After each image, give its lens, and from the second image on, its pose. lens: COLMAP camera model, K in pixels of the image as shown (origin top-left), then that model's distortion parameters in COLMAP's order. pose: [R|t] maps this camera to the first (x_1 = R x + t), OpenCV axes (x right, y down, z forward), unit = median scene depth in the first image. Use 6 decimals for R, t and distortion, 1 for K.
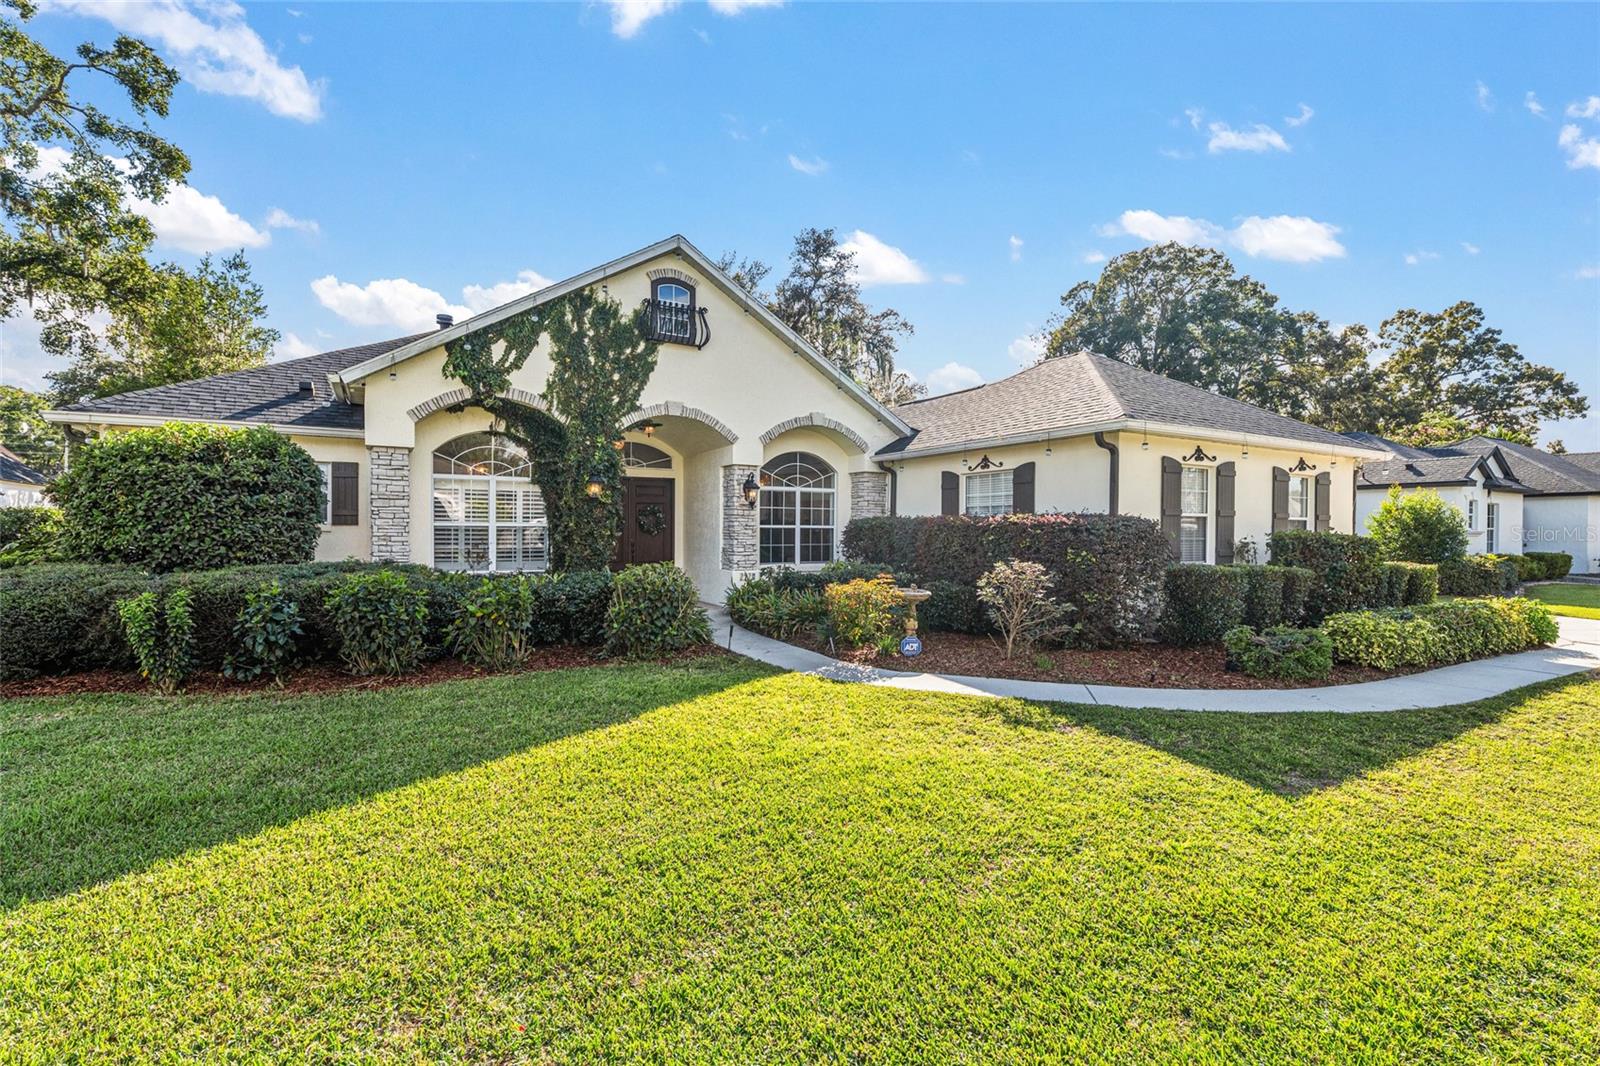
lens RADIAL K [[732.2, 0, 795.9], [0, 732.2, 535.8], [0, 0, 1]] dist [-0.002049, 0.000042]
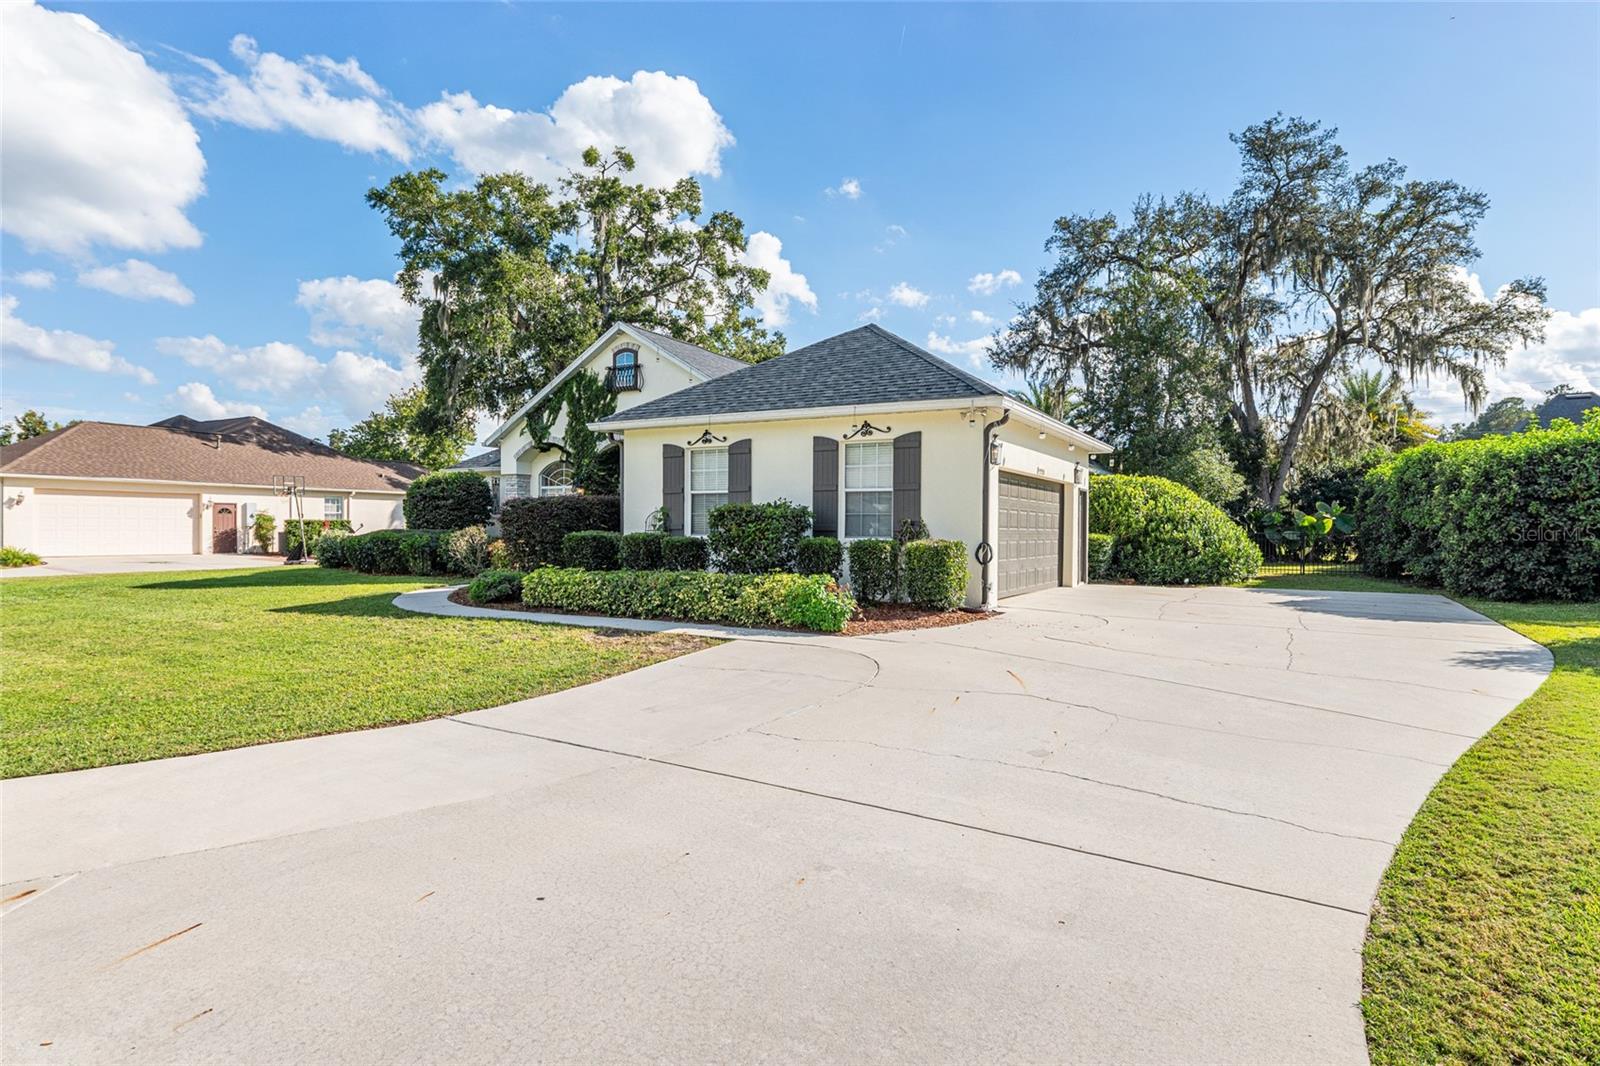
lens RADIAL K [[863.9, 0, 798.4], [0, 863.9, 533.7], [0, 0, 1]] dist [-0.004368, 0.000702]
pose [[0.517499, 0.000285, -0.855684, 1.580485], [-0.009913, 0.999935, -0.005662, 0.037121], [0.855626, 0.011412, 0.517469, 0.400872]]
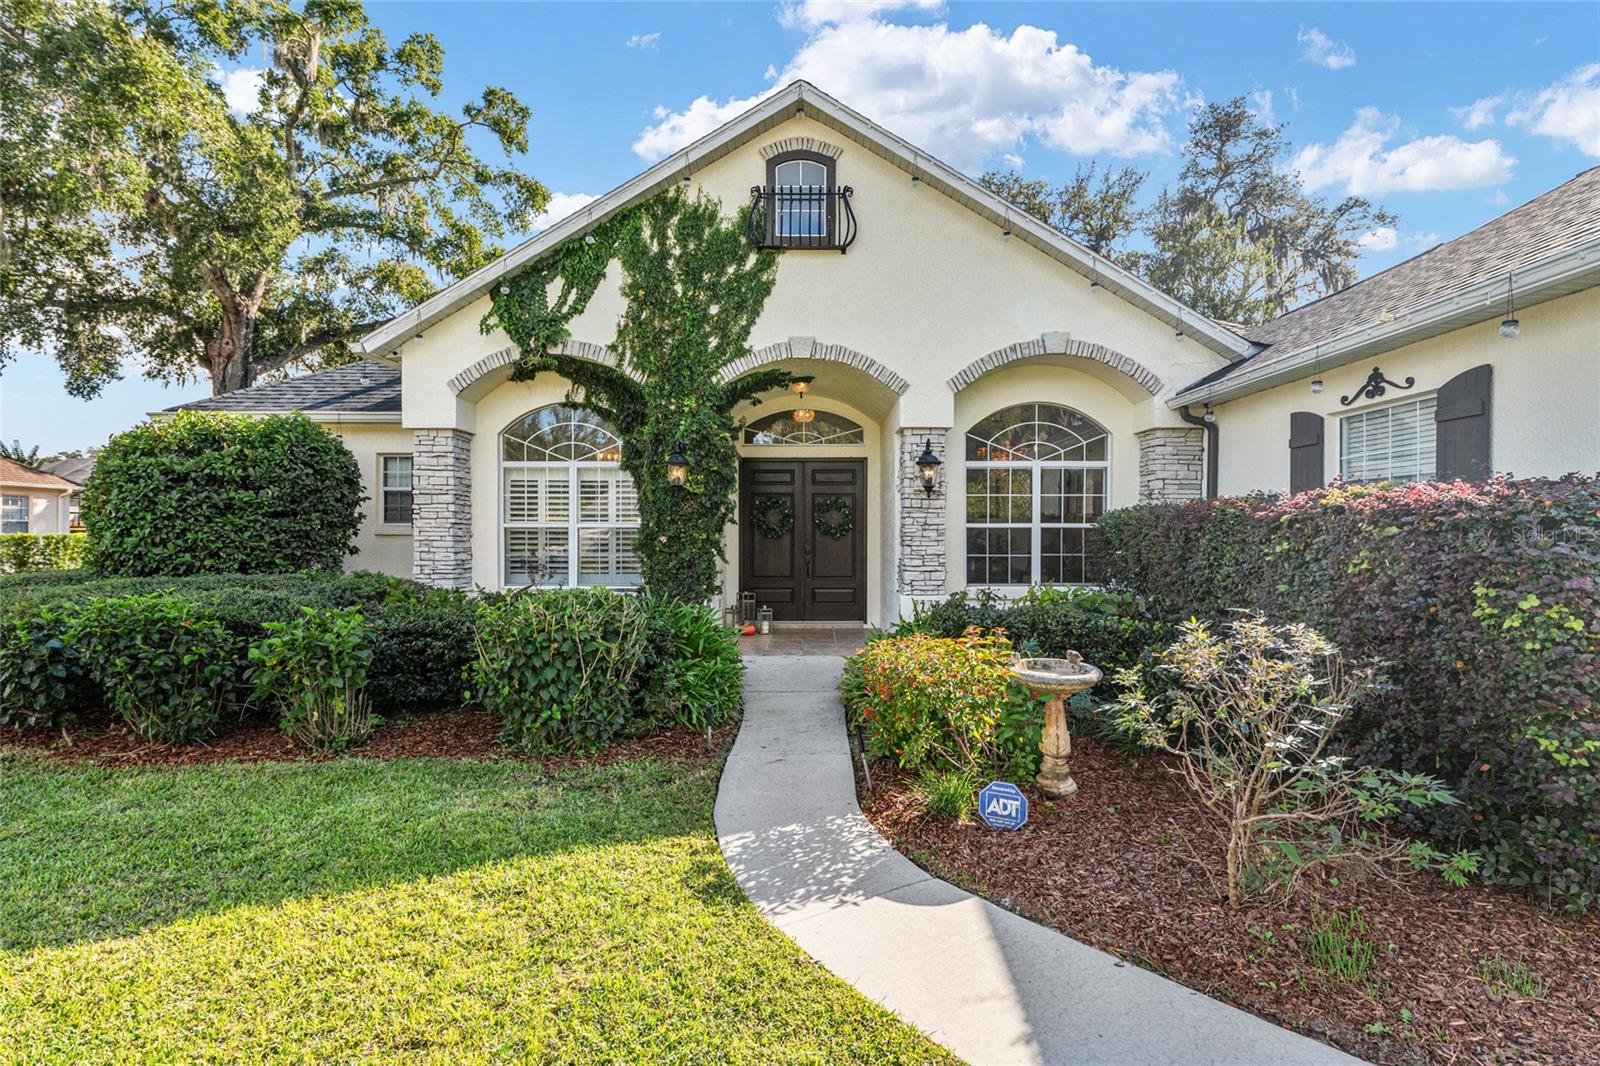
lens RADIAL K [[805.4, 0, 801.1], [0, 805.4, 538.0], [0, 0, 1]] dist [-0.001989, -0.000415]
pose [[0.864076, -0.000427, -0.503362, 0.204350], [-0.000318, 0.999999, -0.001394, -0.001168], [0.503362, 0.001365, 0.864075, 0.383266]]
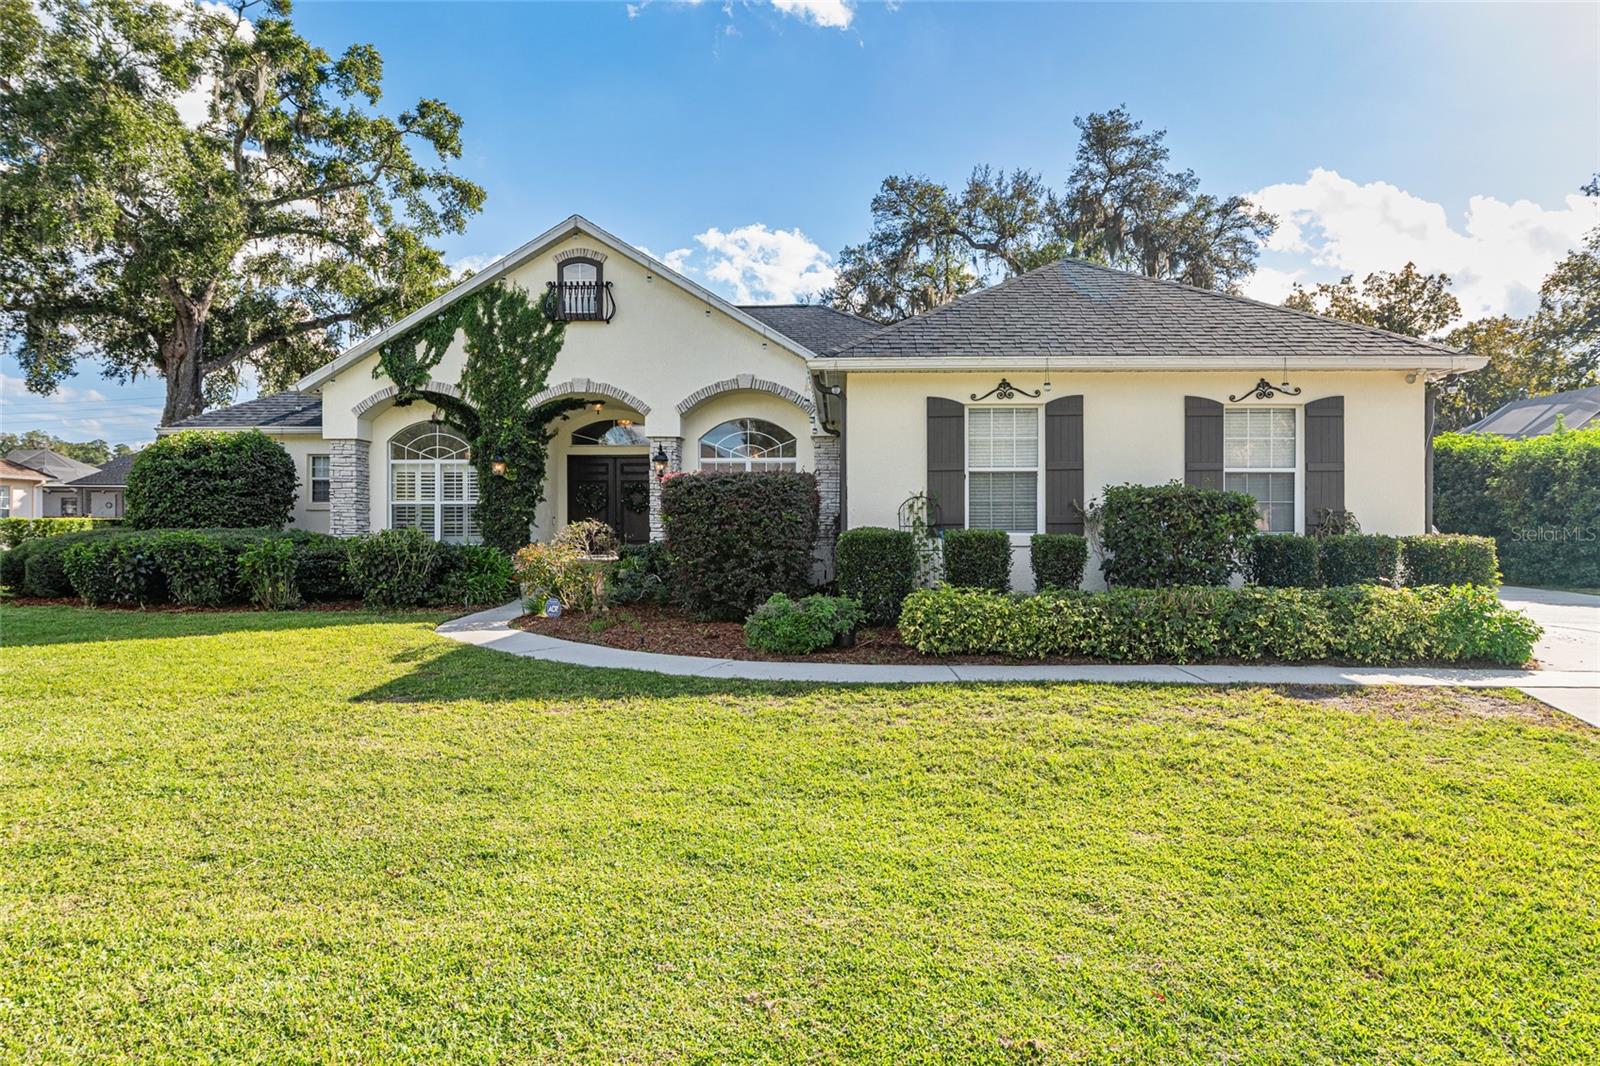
lens RADIAL K [[958.3, 0, 804.0], [0, 958.3, 523.9], [0, 0, 1]] dist [-0.003070, 0.001669]
pose [[0.852920, -0.009327, -0.521958, 0.808214], [0.002432, 0.999901, -0.013894, 0.037752], [0.522035, 0.010581, 0.852858, 0.035855]]
